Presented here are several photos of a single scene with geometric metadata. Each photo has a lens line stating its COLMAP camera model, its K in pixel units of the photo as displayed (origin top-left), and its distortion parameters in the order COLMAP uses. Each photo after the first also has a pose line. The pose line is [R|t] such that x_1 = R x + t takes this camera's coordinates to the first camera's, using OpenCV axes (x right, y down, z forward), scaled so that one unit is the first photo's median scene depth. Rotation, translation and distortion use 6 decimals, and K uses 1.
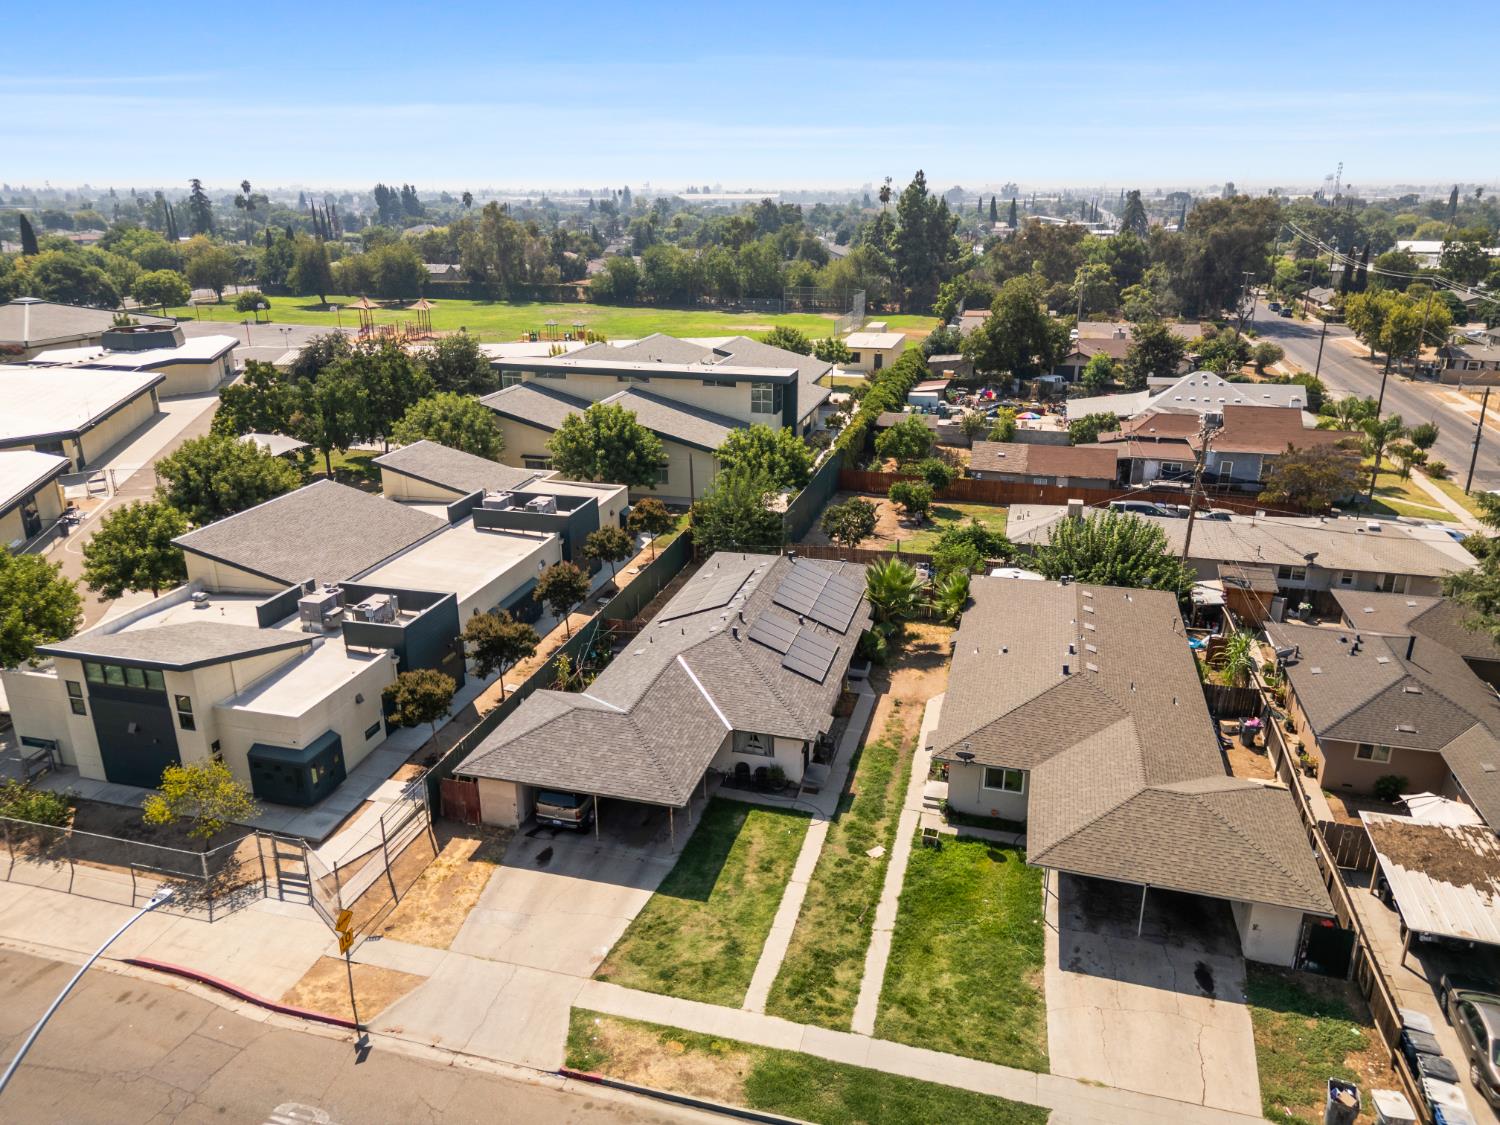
lens RADIAL K [[1064.6, 0, 744.9], [0, 1064.6, 549.0], [0, 0, 1]] dist [0.095321, -0.110211]
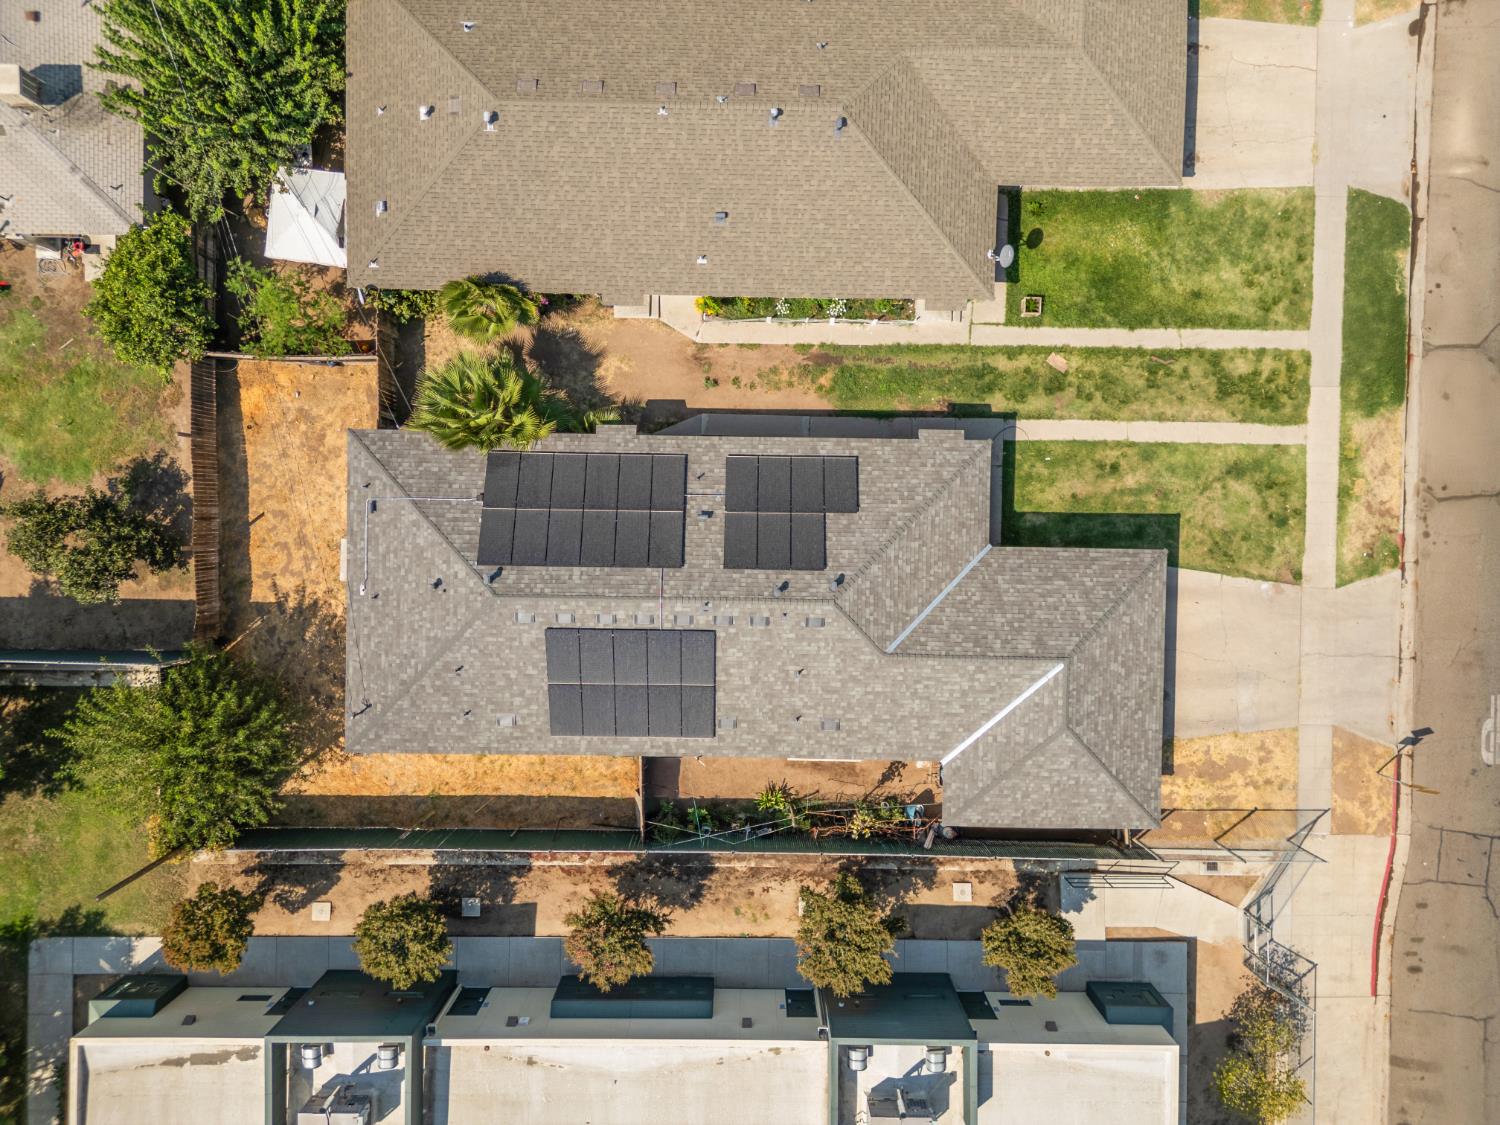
lens RADIAL K [[1064.6, 0, 744.9], [0, 1064.6, 549.0], [0, 0, 1]] dist [0.095321, -0.110211]
pose [[-0.251523, -0.967693, -0.017511, 0.045479], [0.306194, -0.096724, 0.947043, -0.660211], [-0.918140, 0.232841, 0.320630, 0.913866]]
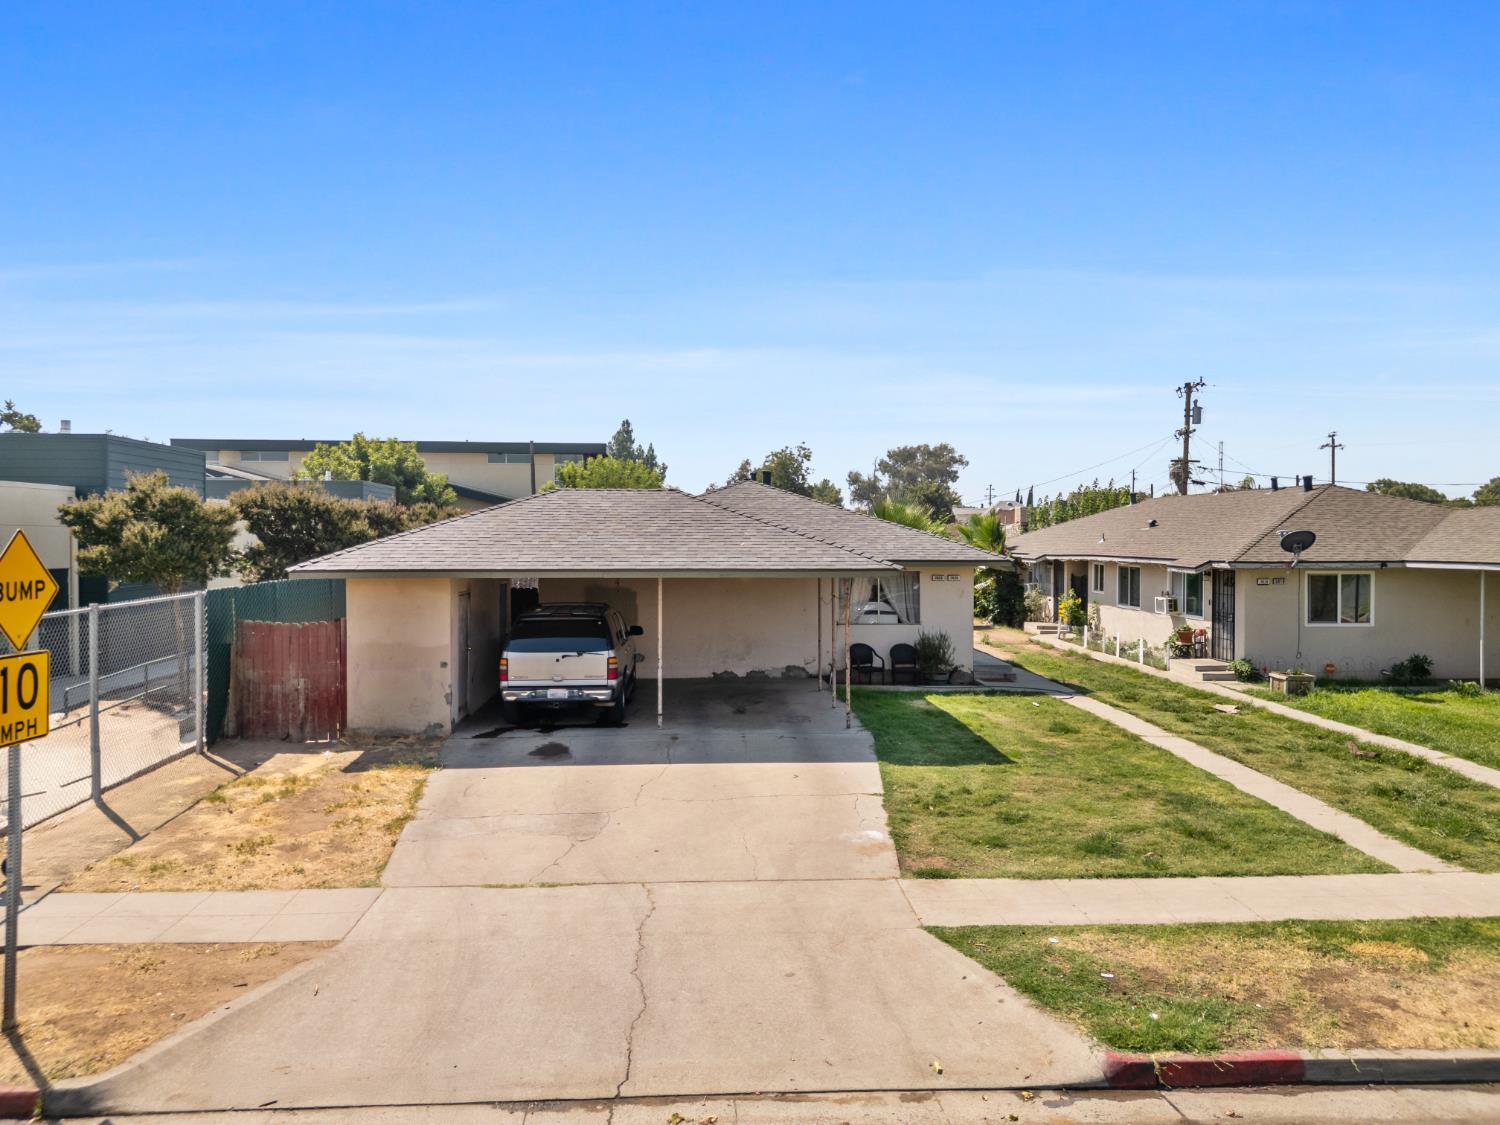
lens RADIAL K [[1053.5, 0, 750.0], [0, 1053.5, 562.5], [0, 0, 1]] dist [0.087847, -0.109542]
pose [[0.946375, -0.002878, 0.323058, -0.222714], [0.099253, 0.954191, -0.282255, 0.310010], [-0.307447, 0.299184, 0.903308, 0.560941]]
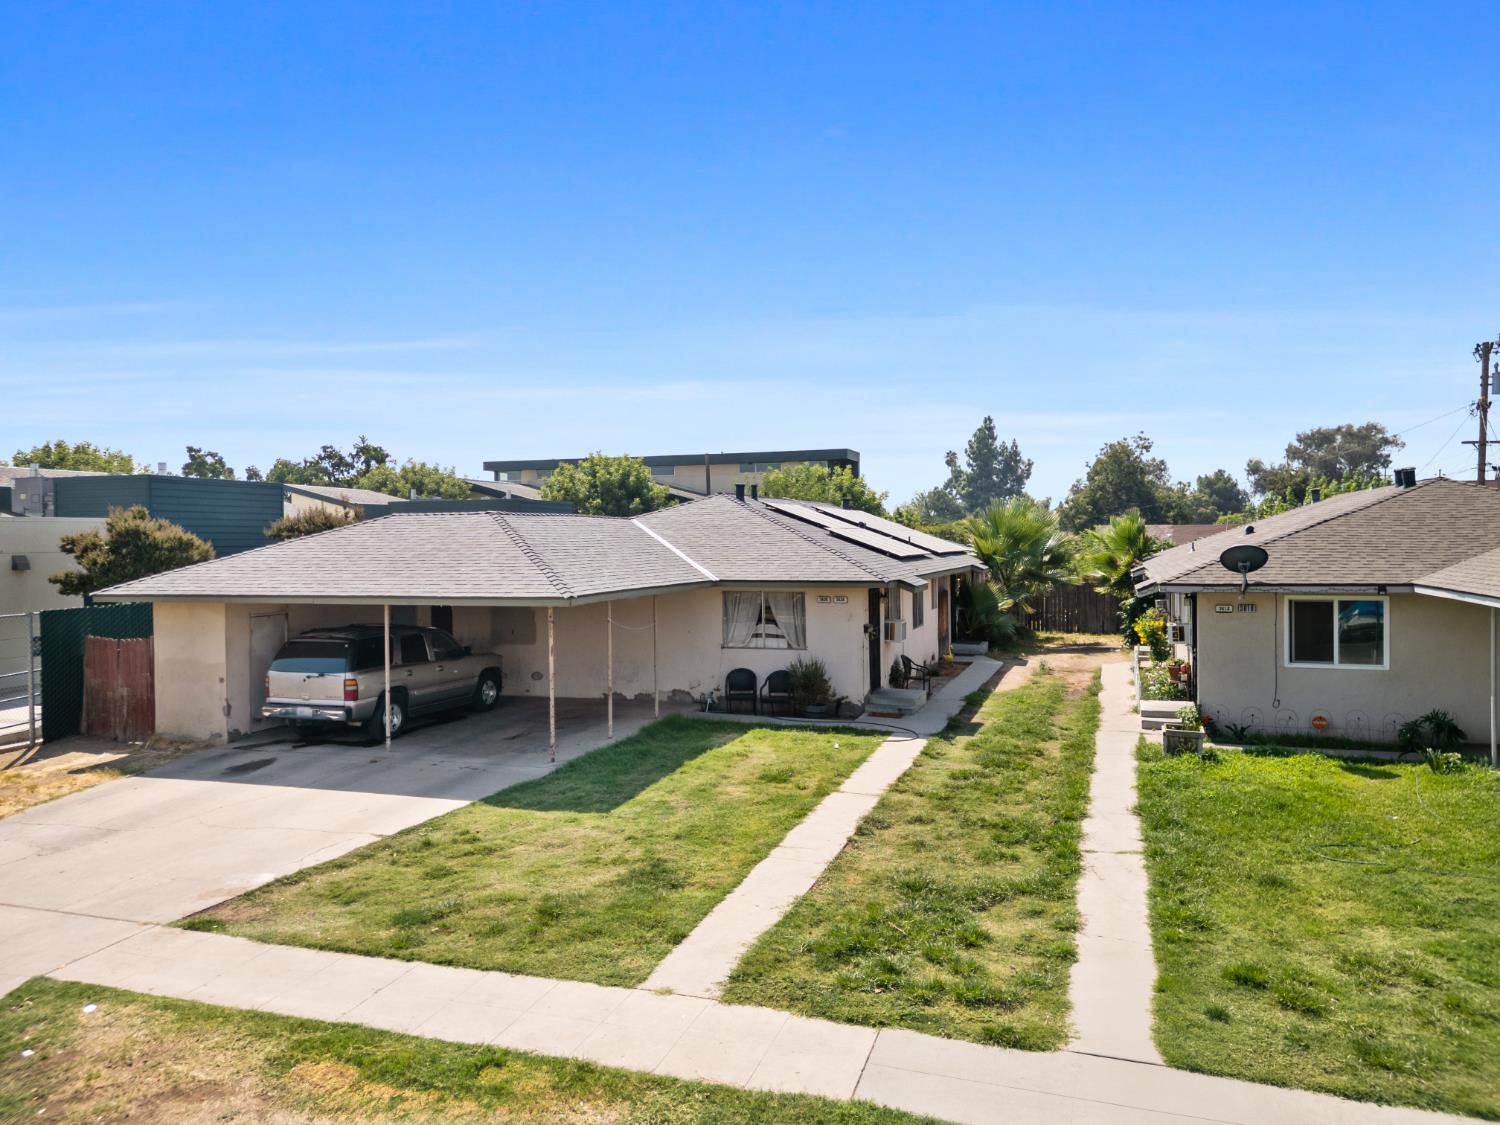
lens RADIAL K [[1064.6, 0, 744.9], [0, 1064.6, 549.0], [0, 0, 1]] dist [0.095321, -0.110211]
pose [[0.997880, -0.006360, -0.064763, 0.031500], [-0.014130, 0.950291, -0.311043, 0.307517], [0.063522, 0.311299, 0.948187, 0.540659]]
